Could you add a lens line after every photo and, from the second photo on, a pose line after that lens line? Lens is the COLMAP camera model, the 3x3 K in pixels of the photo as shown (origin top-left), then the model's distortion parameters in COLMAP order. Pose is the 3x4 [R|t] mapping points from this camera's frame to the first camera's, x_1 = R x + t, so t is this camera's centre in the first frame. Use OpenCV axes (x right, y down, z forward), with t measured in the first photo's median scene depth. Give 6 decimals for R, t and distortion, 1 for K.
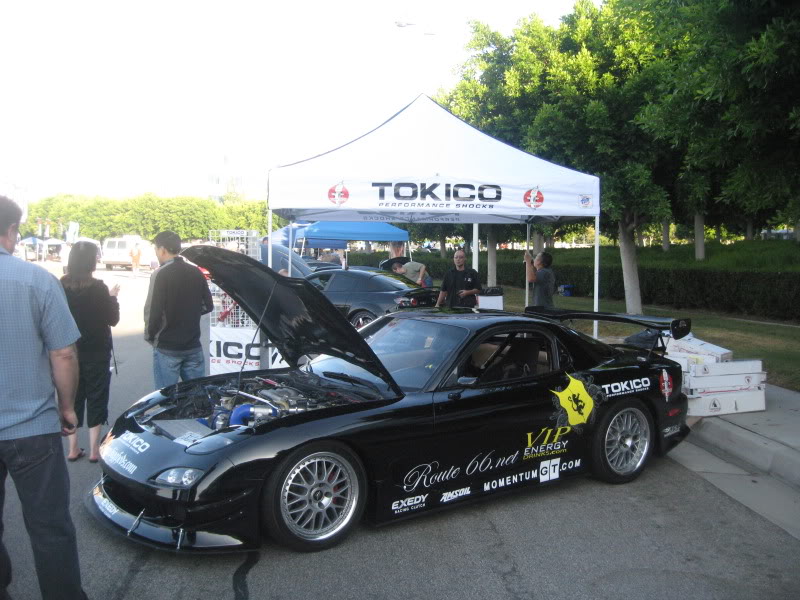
lens RADIAL K [[873.3, 0, 400.0], [0, 873.3, 300.0], [0, 0, 1]] dist [-0.098160, 0.026300]
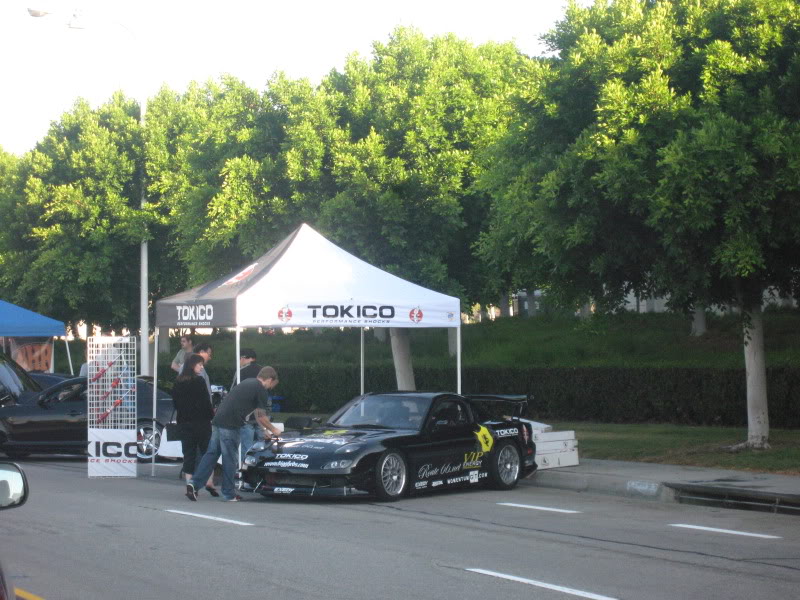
lens RADIAL K [[2612.6, 0, 400.0], [0, 2612.6, 300.0], [0, 0, 1]] dist [0.012981, 0.651135]
pose [[0.933220, -0.009802, 0.359172, -1.363011], [0.034417, 0.997470, -0.062204, 0.116252], [-0.357653, 0.070412, 0.931196, -2.859805]]
